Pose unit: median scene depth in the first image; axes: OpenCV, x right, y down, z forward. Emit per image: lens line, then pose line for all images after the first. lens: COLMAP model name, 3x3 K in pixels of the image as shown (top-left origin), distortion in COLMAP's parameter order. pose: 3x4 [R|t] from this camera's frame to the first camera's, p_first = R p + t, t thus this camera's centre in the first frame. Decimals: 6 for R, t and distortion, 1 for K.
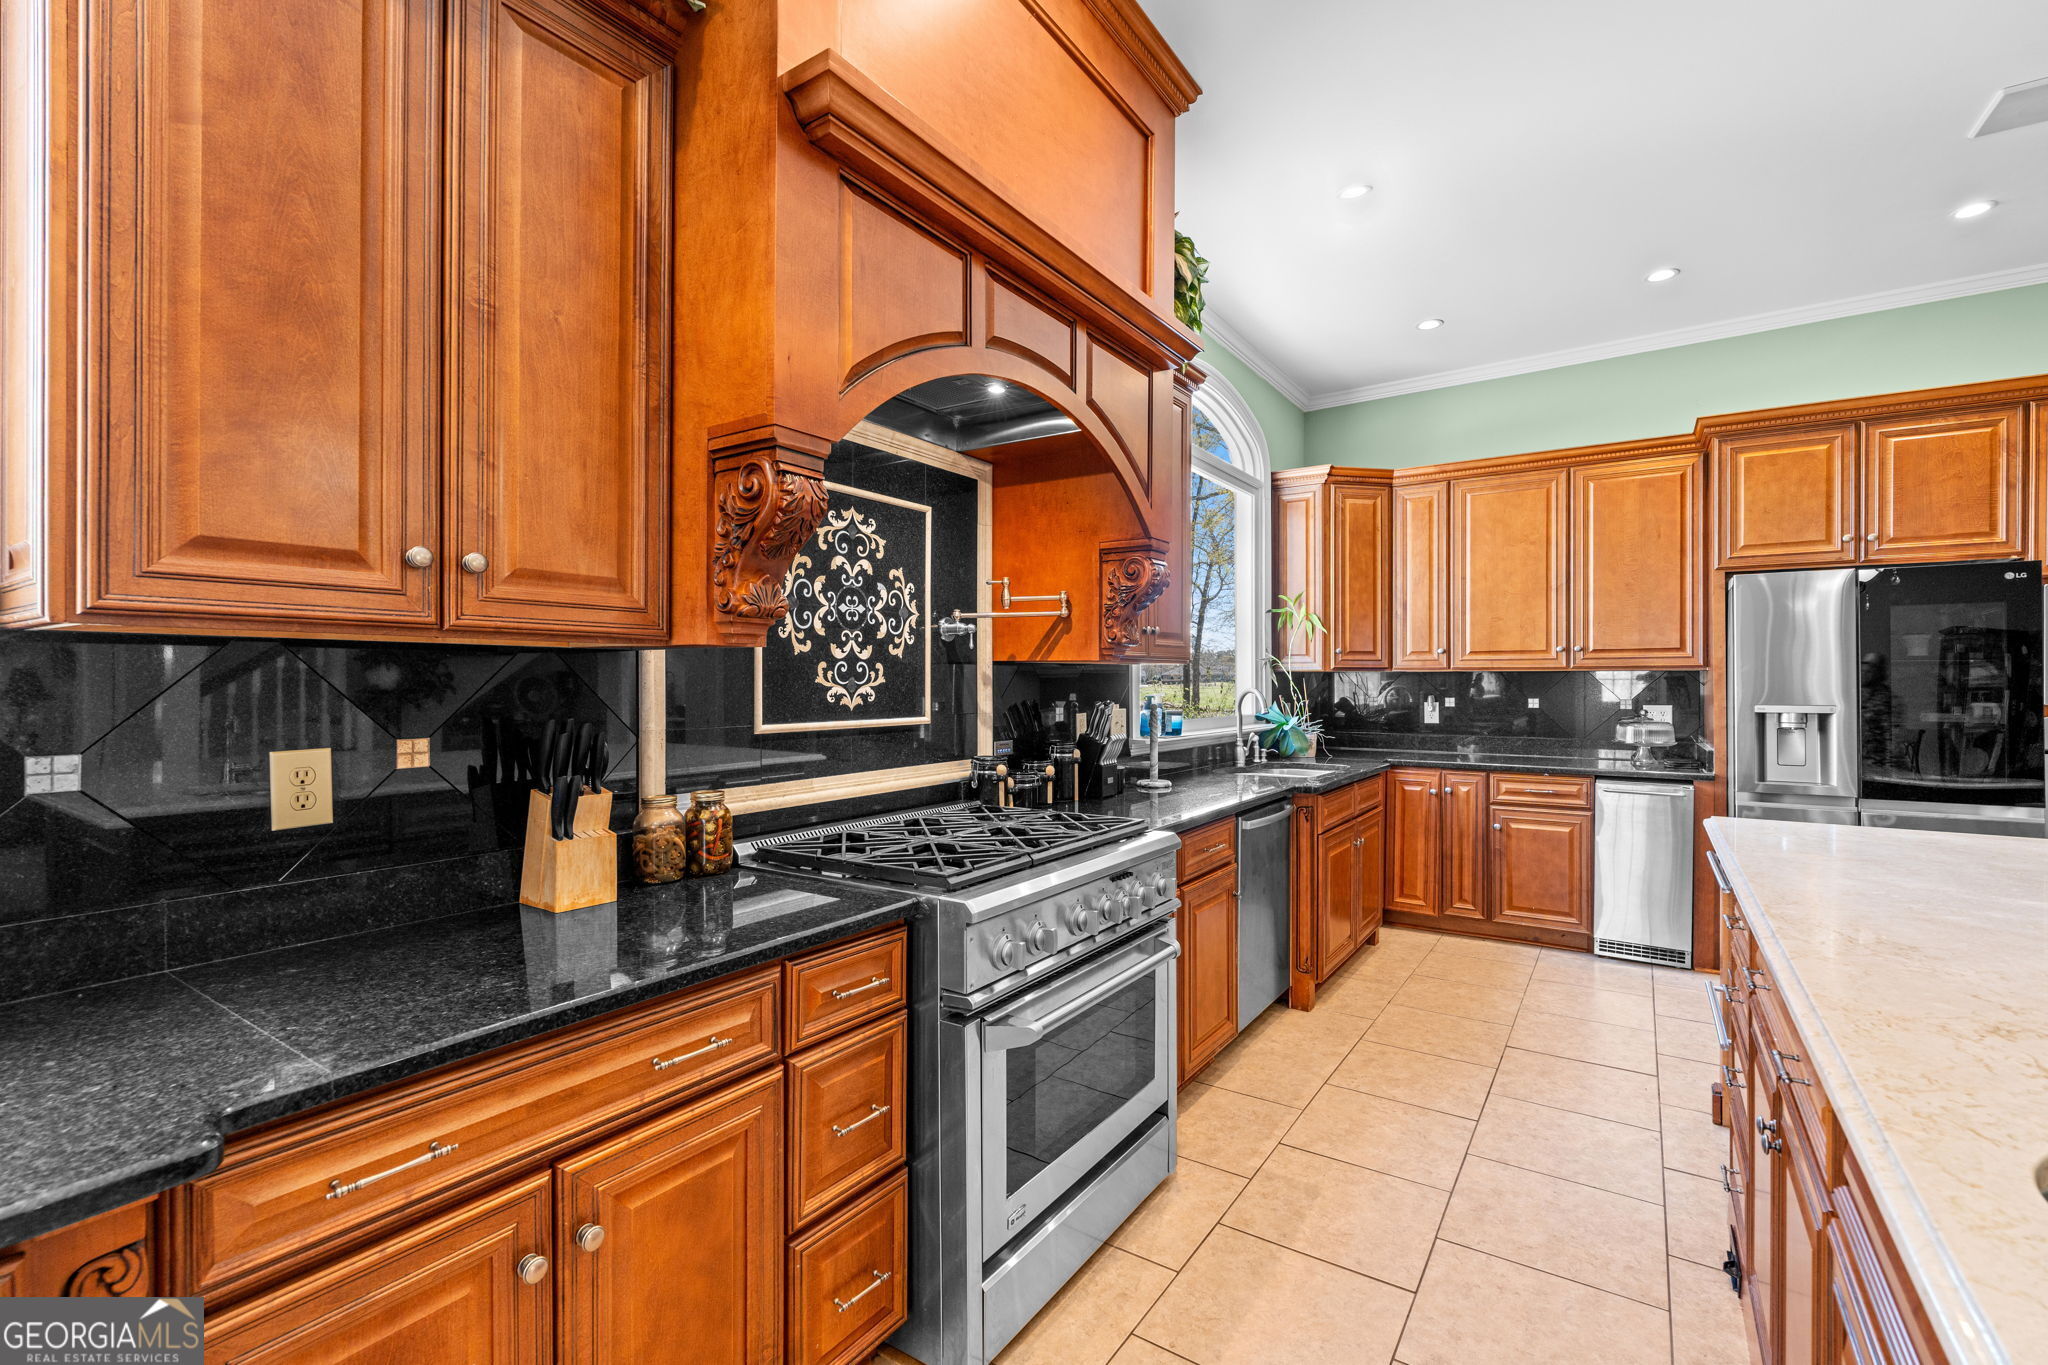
lens RADIAL K [[897.2, 0, 1034.2], [0, 897.2, 680.0], [0, 0, 1]] dist [-0.005563, 0.000429]
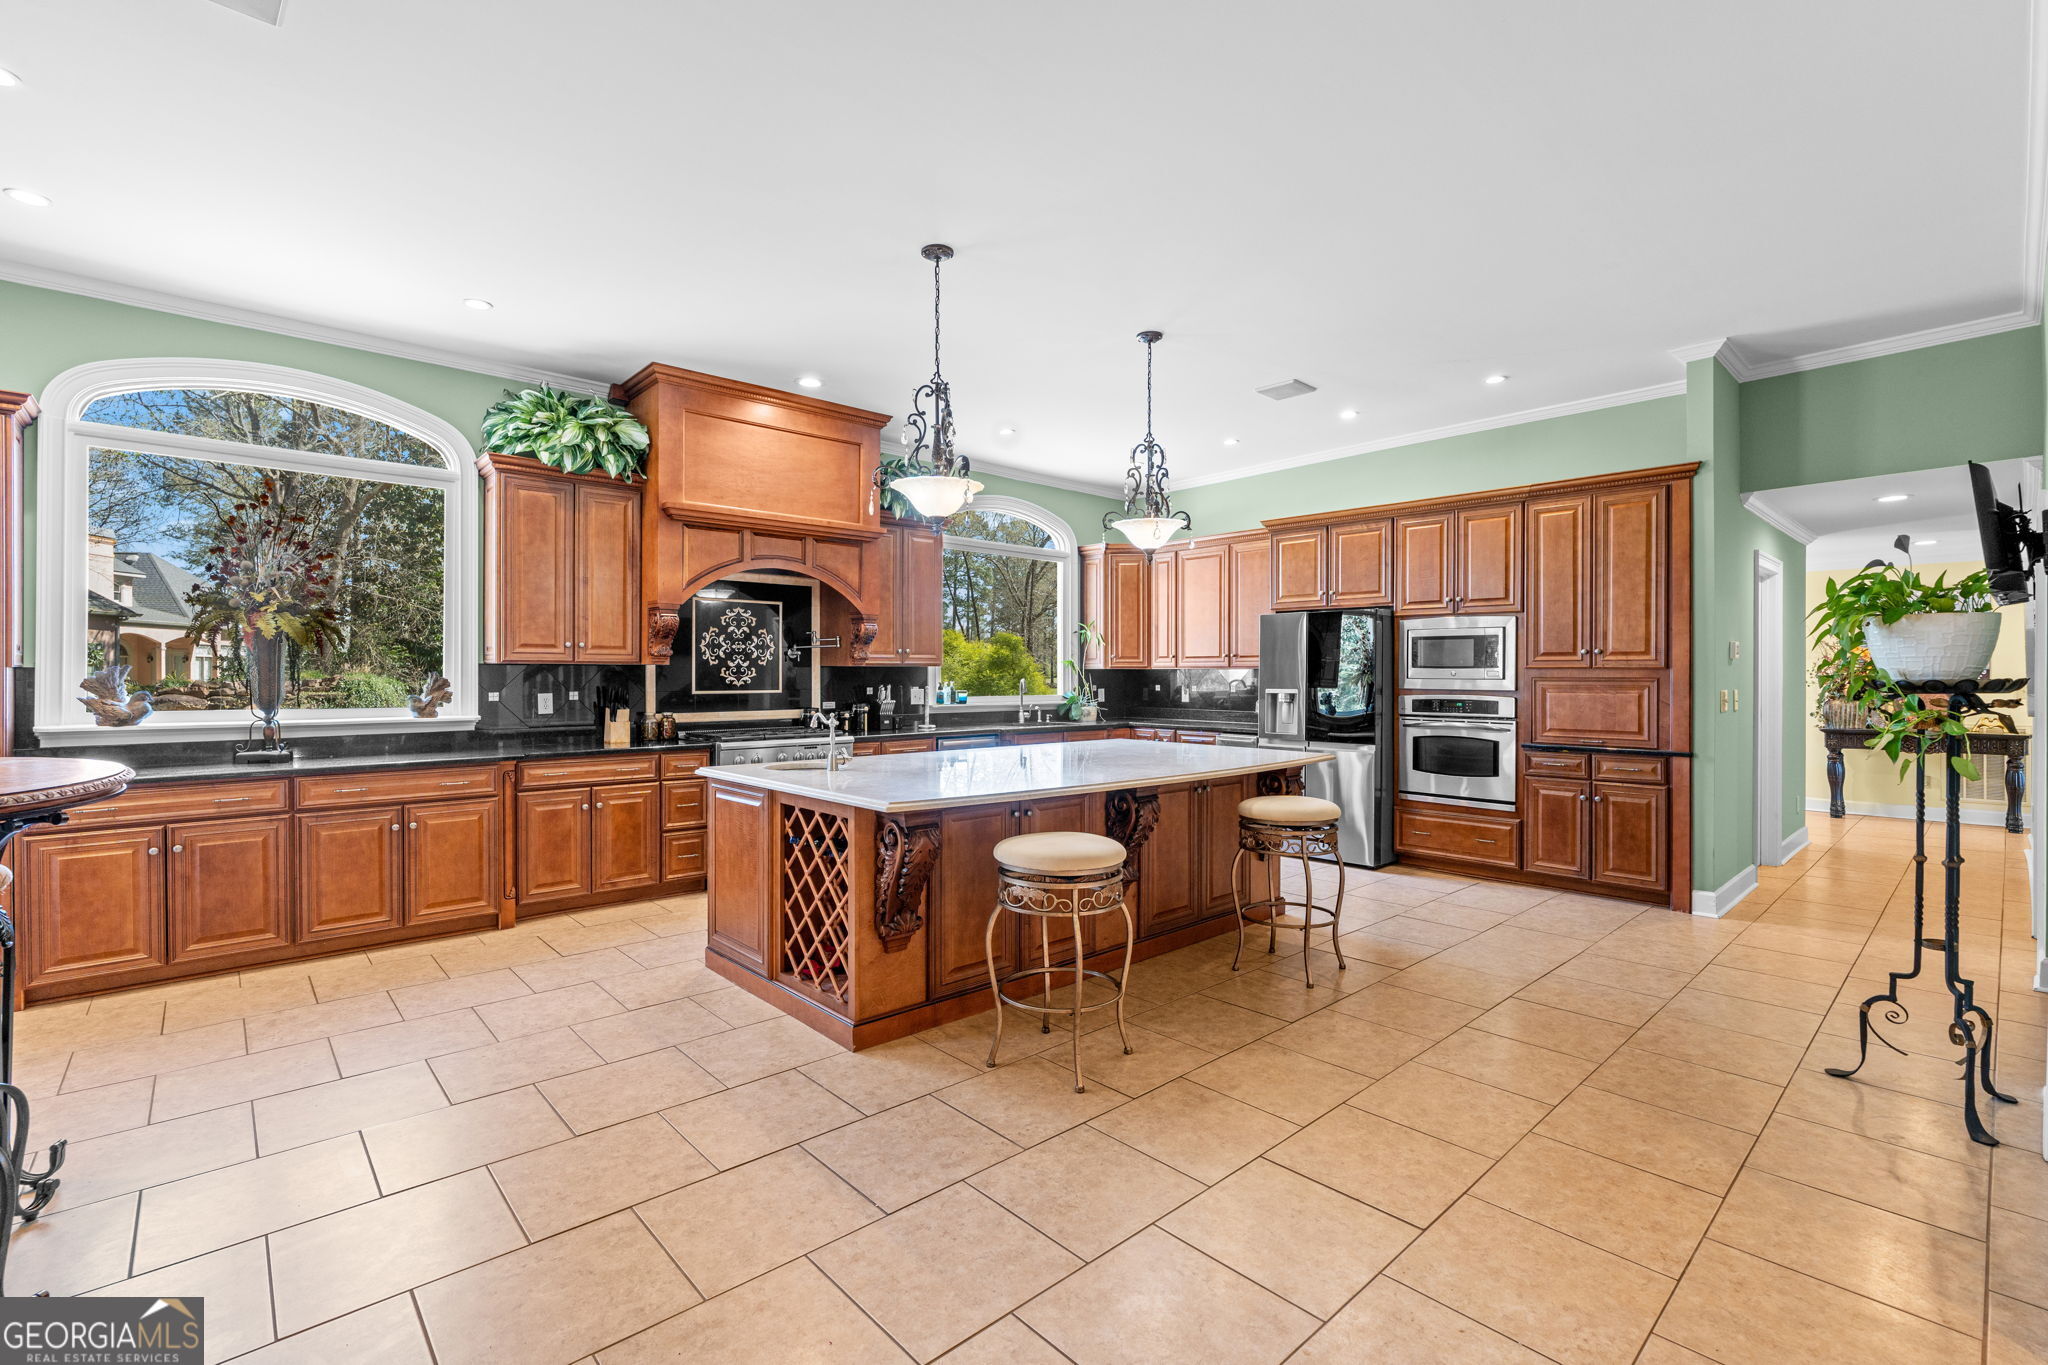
lens RADIAL K [[897.2, 0, 1045.8], [0, 897.2, 673.5], [0, 0, 1]] dist [-0.005563, 0.000429]
pose [[0.976791, -0.000094, -0.214196, 0.661422], [0.000200, 1.000000, 0.000470, -0.002411], [0.214196, -0.000502, 0.976791, -0.720507]]
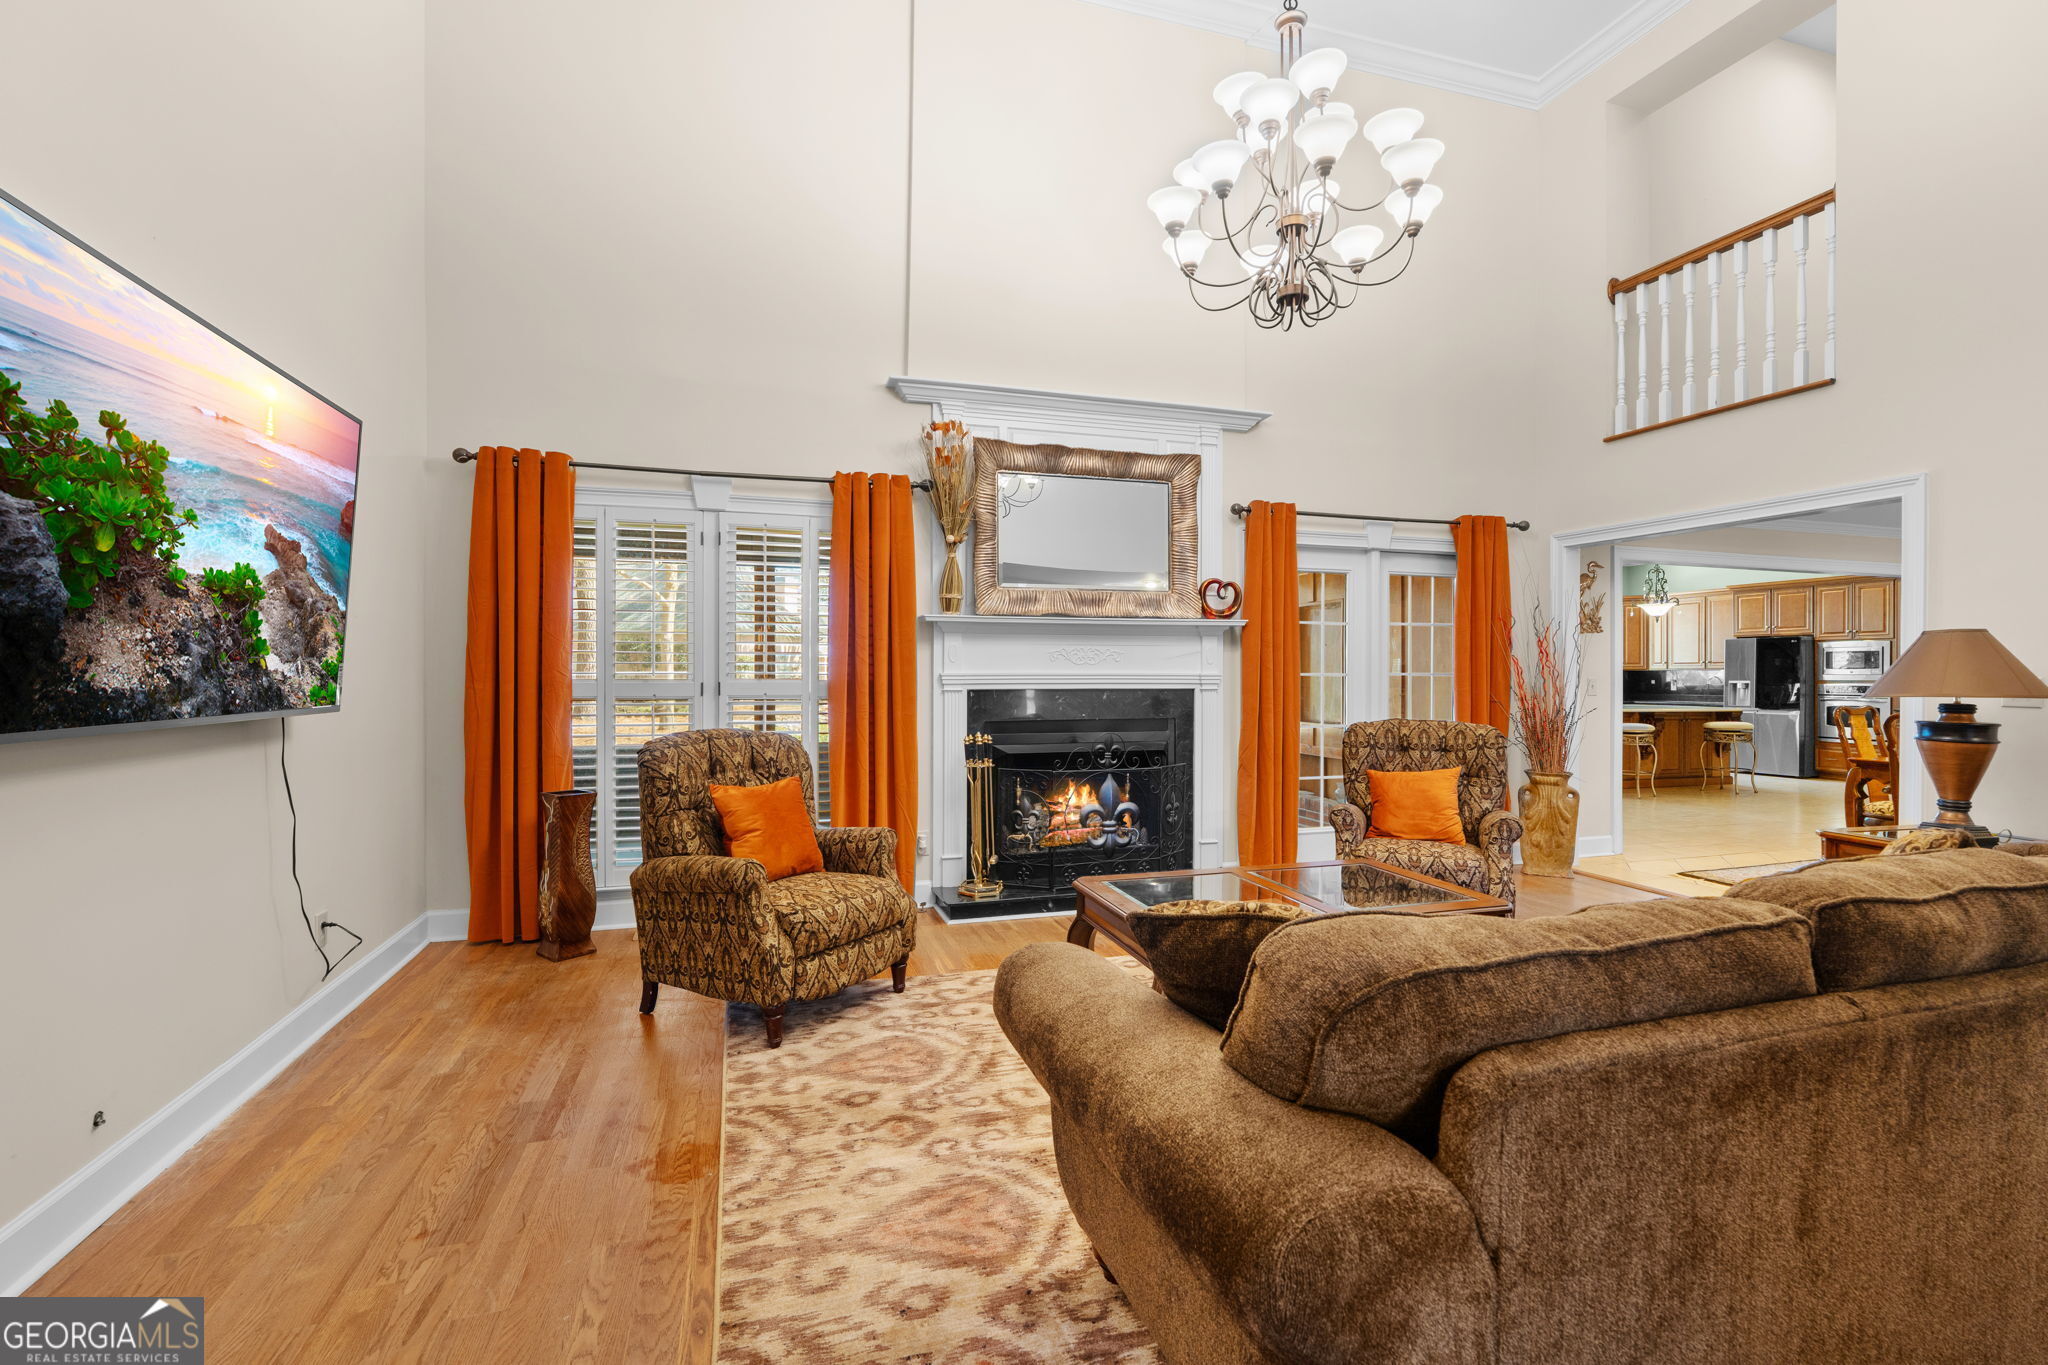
lens RADIAL K [[897.2, 0, 1023.0], [0, 897.2, 675.1], [0, 0, 1]] dist [-0.005563, 0.000429]
pose [[0.776622, -0.000137, -0.629967, 0.748147], [-0.004096, 0.999978, -0.005266, 0.031868], [0.629953, 0.006670, 0.776604, -2.686890]]
